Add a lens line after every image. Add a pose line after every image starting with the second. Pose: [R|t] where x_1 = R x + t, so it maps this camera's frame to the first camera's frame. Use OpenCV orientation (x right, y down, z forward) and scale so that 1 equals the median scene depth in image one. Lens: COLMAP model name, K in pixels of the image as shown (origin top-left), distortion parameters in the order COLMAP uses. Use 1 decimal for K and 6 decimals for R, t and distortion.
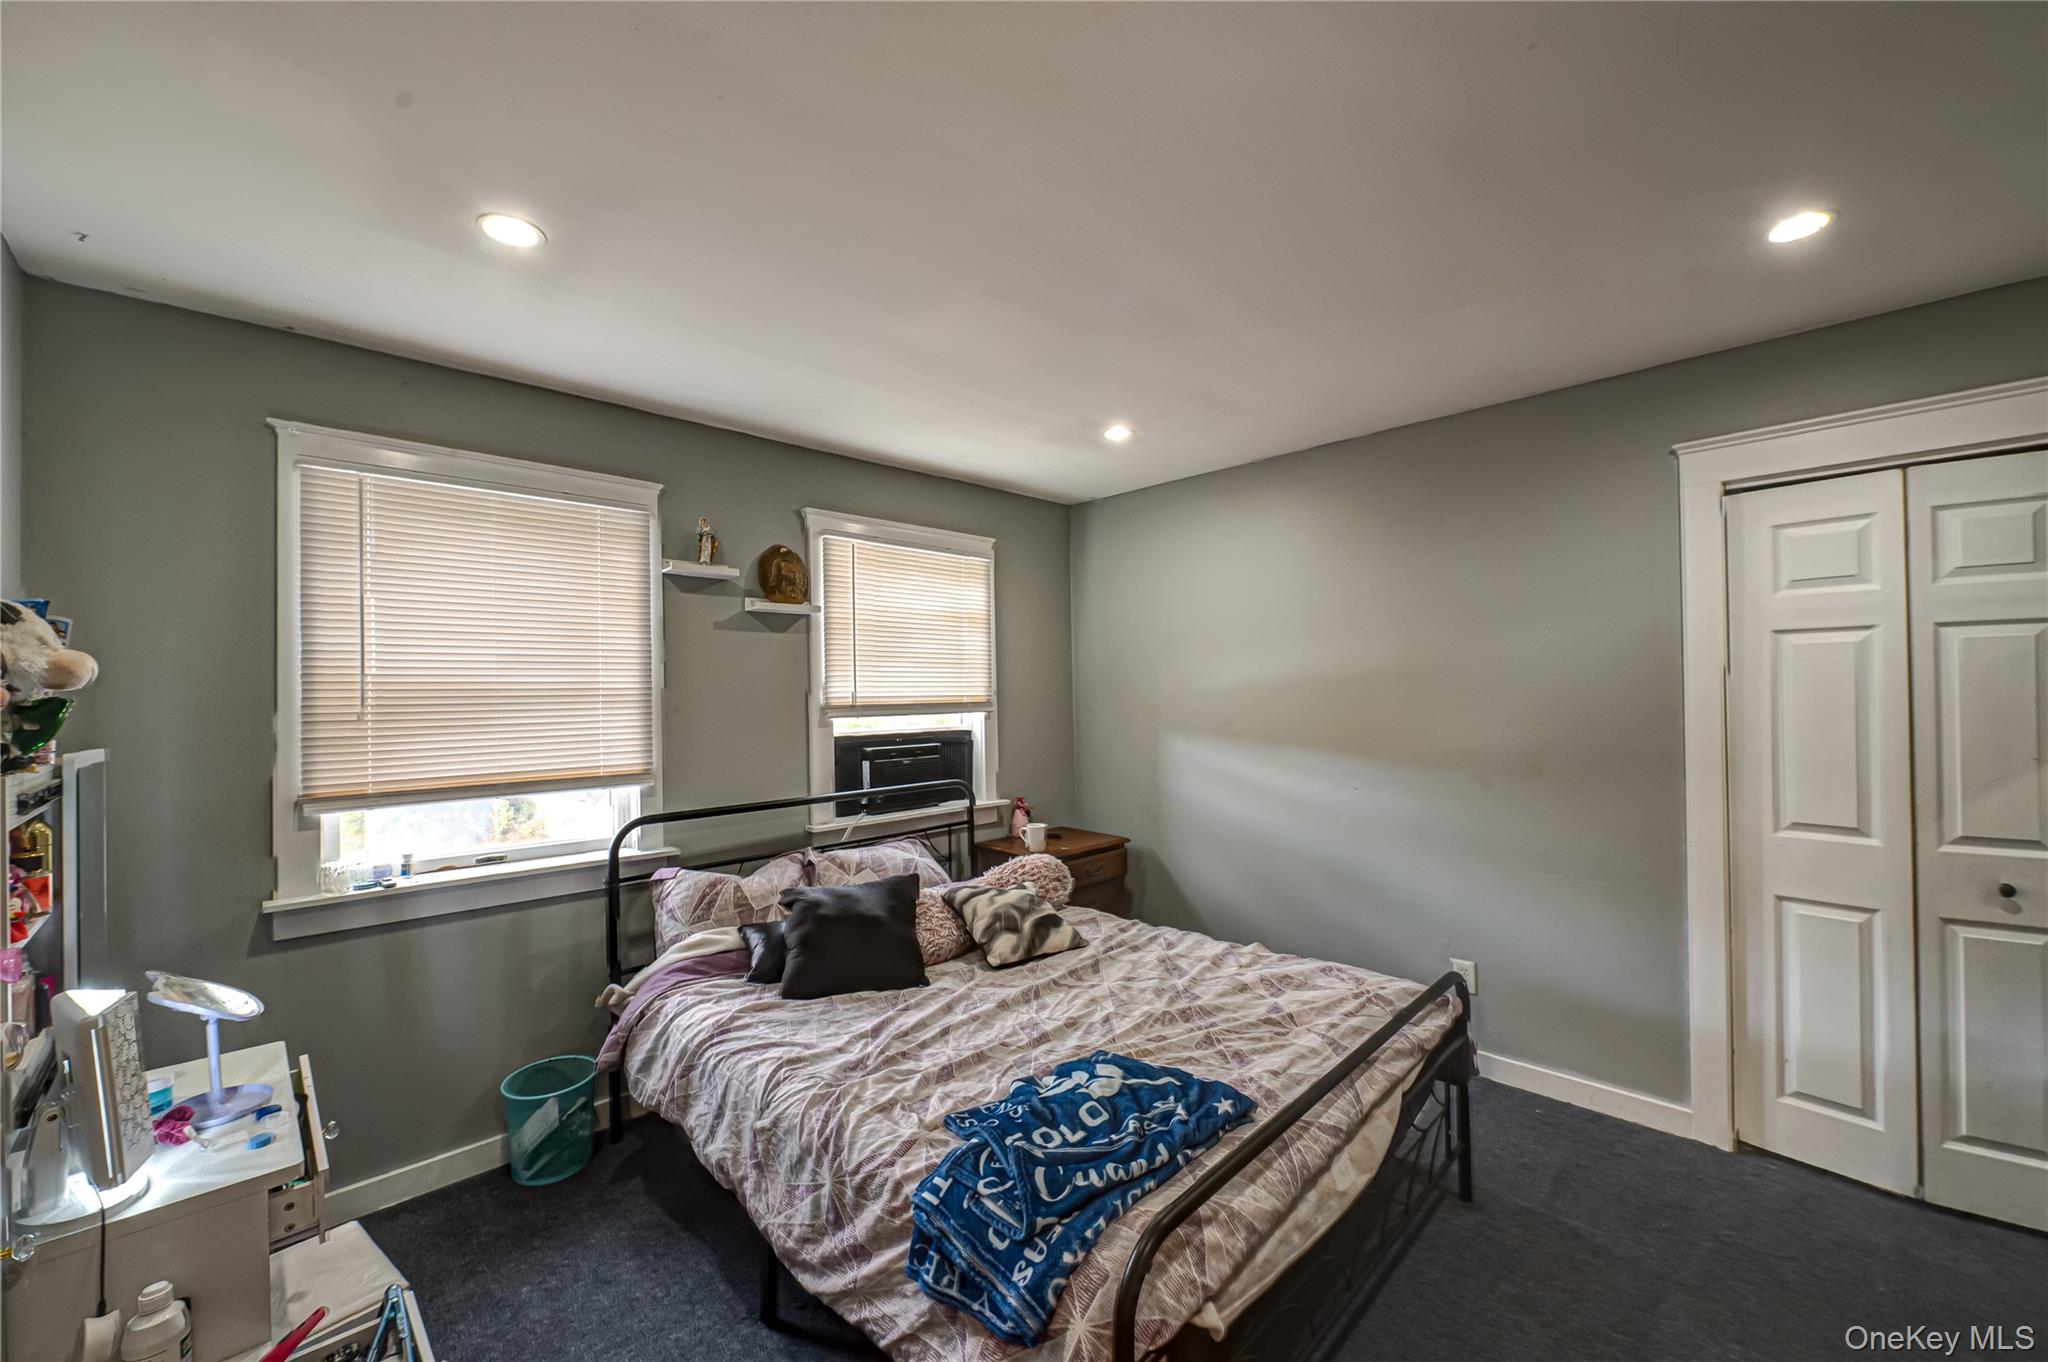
lens RADIAL K [[798.4, 0, 1026.8], [0, 798.4, 682.9], [0, 0, 1]] dist [-0.000890, -0.000021]
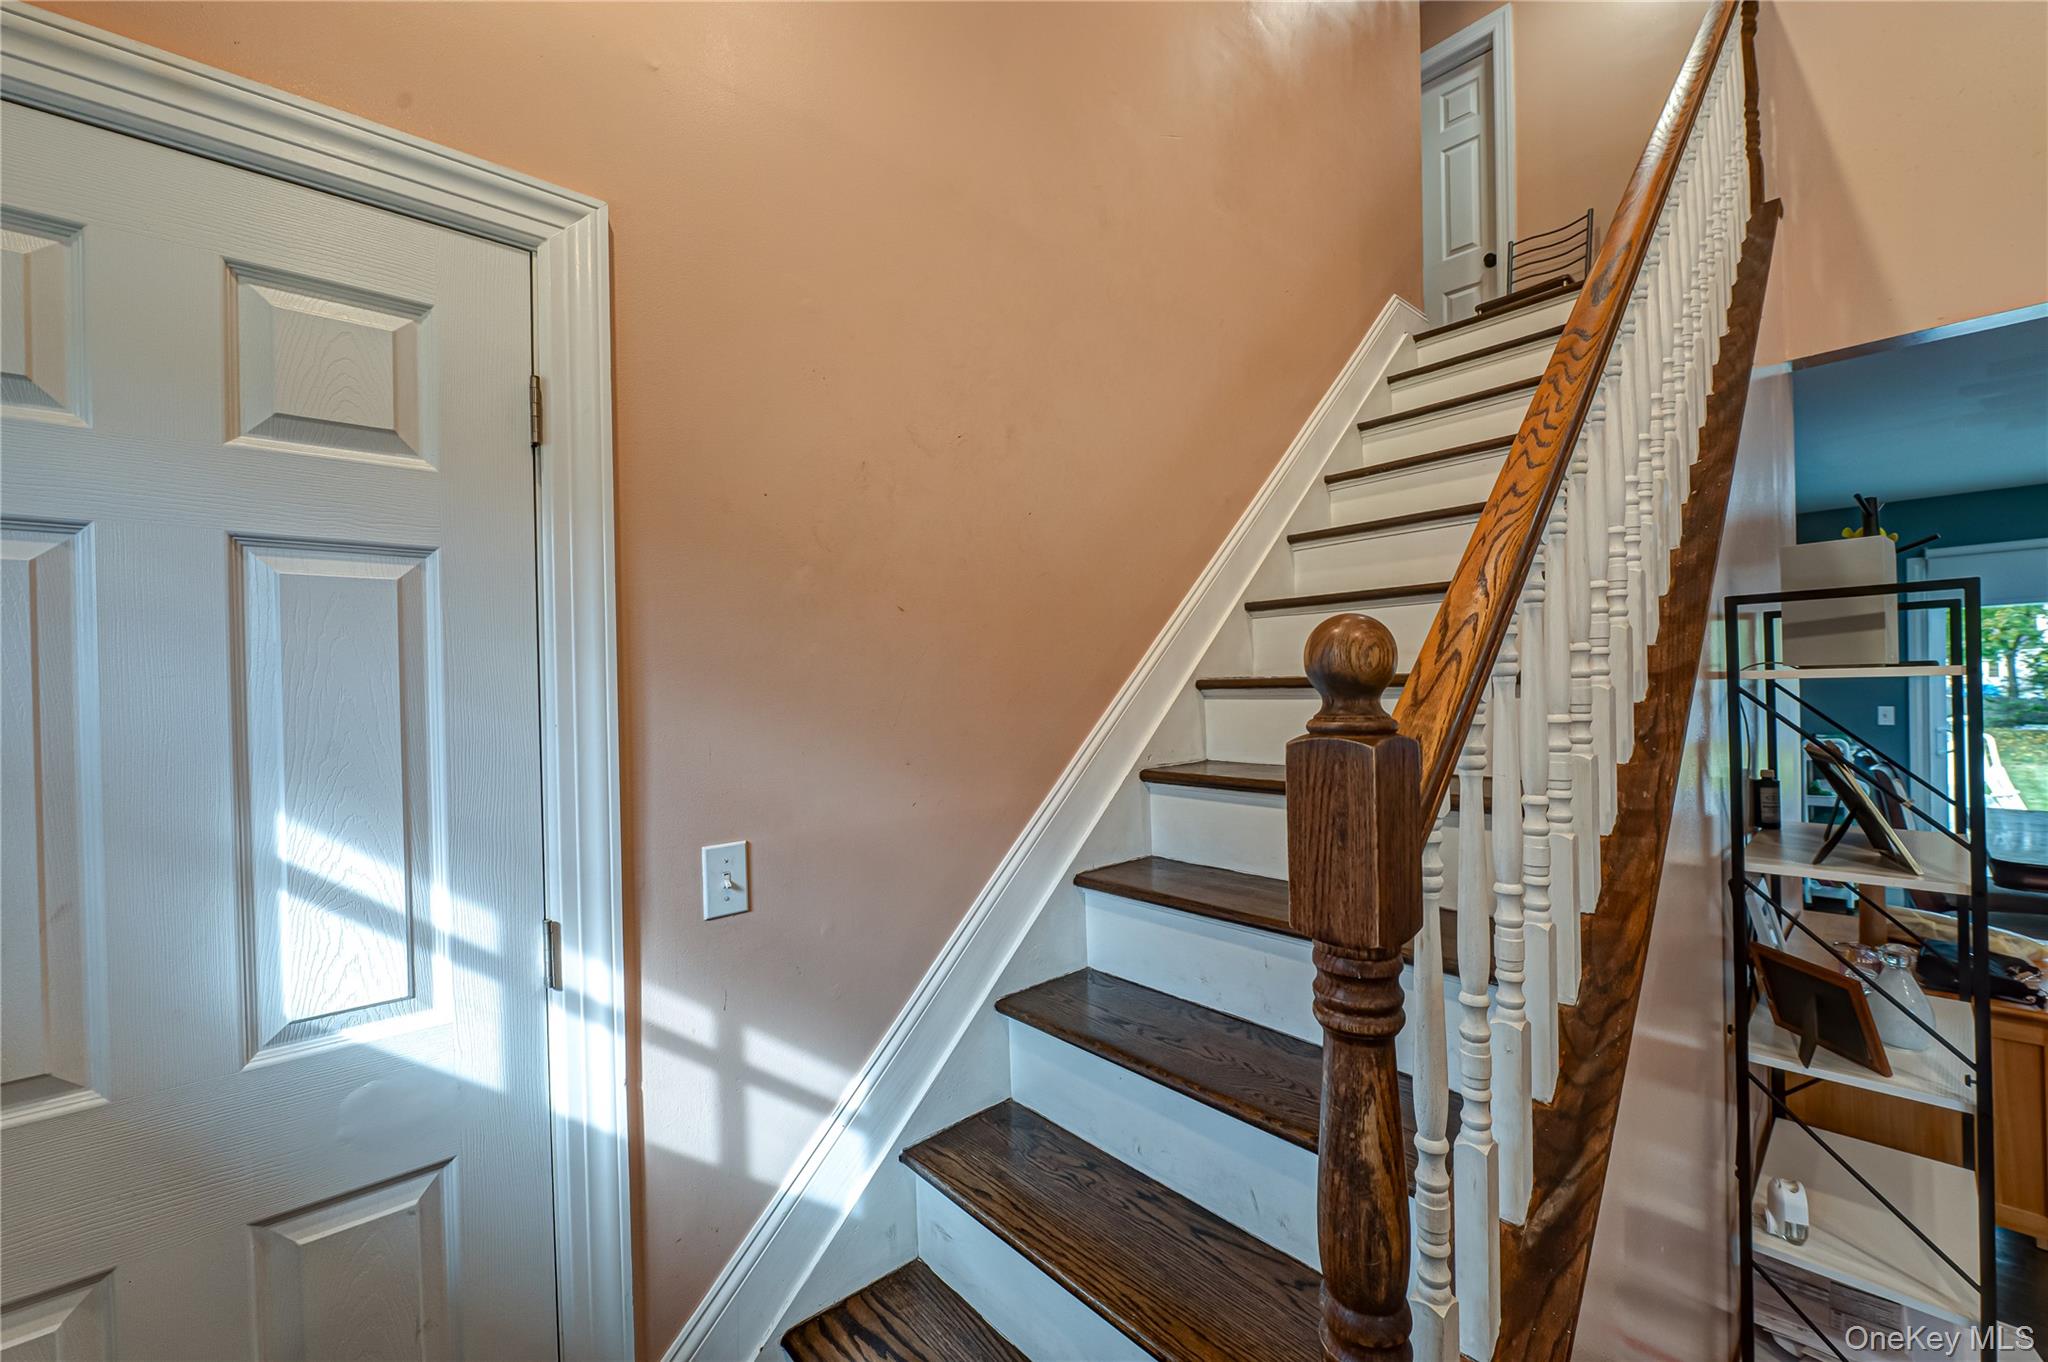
lens RADIAL K [[798.4, 0, 1027.6], [0, 798.4, 685.4], [0, 0, 1]] dist [-0.000890, -0.000021]
pose [[0.096037, 0.009237, 0.995335, 0.565319], [0.013184, 0.999857, -0.010551, 0.359564], [-0.995291, 0.014135, 0.095901, 0.541648]]
